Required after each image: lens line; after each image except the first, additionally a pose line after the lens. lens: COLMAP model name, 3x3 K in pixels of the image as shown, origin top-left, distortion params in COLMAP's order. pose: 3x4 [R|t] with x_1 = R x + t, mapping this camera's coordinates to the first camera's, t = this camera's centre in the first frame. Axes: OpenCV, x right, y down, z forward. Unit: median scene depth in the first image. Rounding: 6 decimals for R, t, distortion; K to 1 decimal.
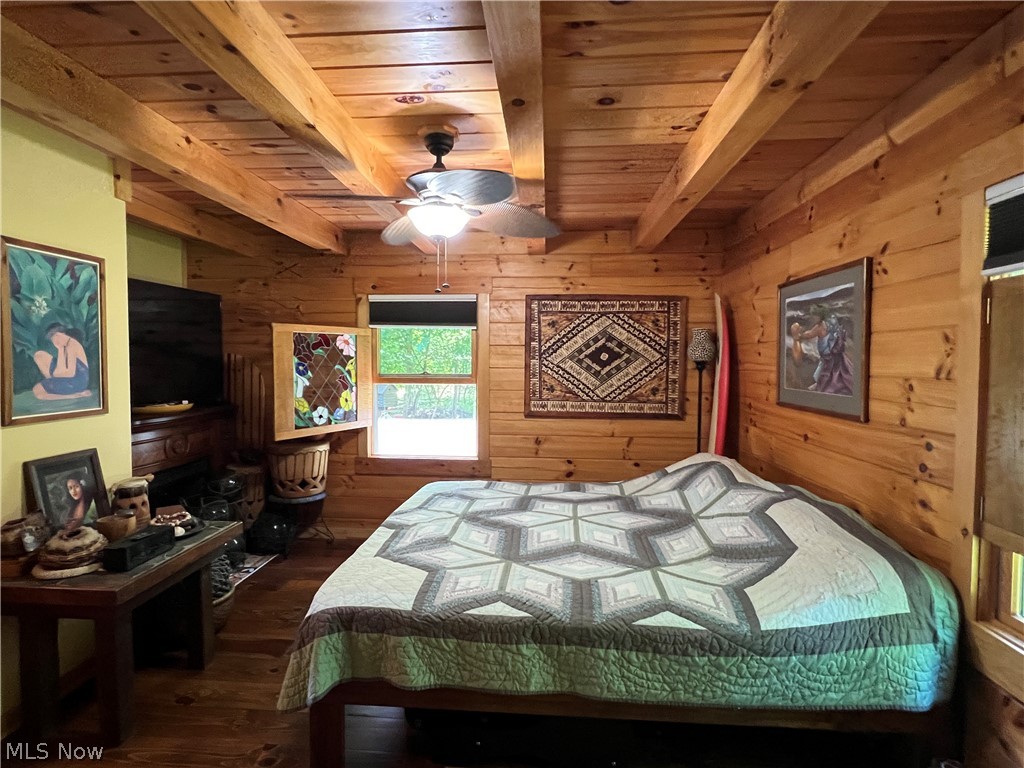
lens RADIAL K [[517.0, 0, 508.5], [0, 517.0, 383.1], [0, 0, 1]] dist [-0.000706, -0.000626]
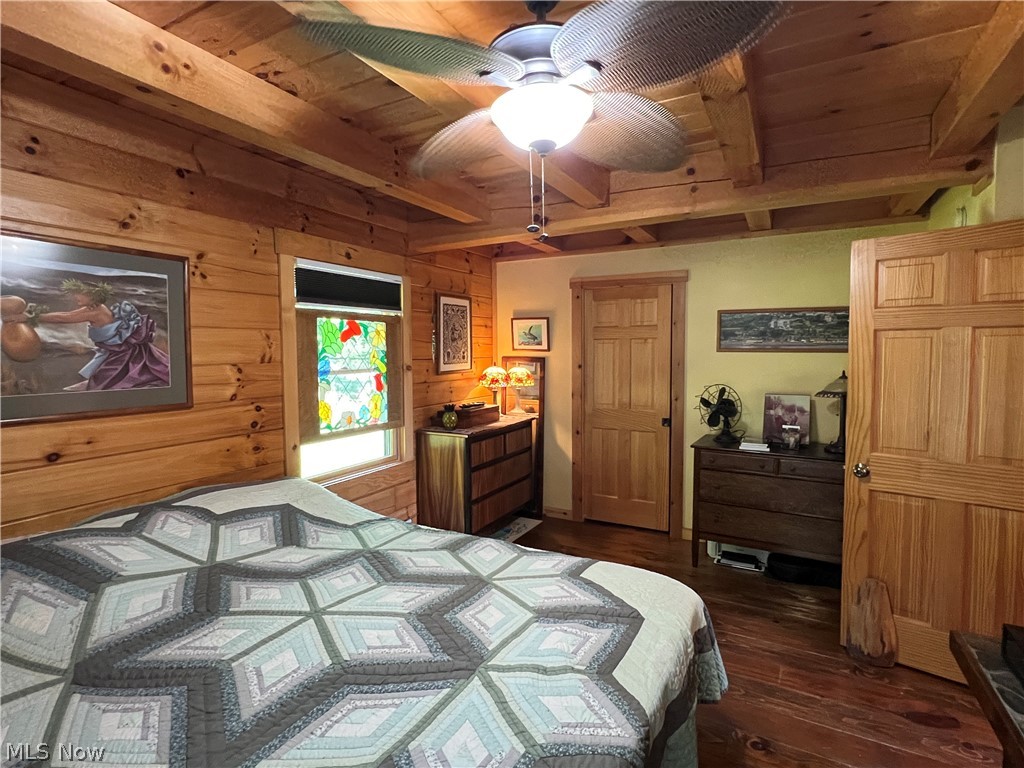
lens RADIAL K [[517.0, 0, 508.5], [0, 517.0, 383.1], [0, 0, 1]] dist [-0.000706, -0.000626]
pose [[-0.913909, -0.026902, 0.405027, -0.373437], [0.017677, 0.994217, 0.105921, -0.079444], [-0.405534, 0.103962, -0.908149, 1.702722]]
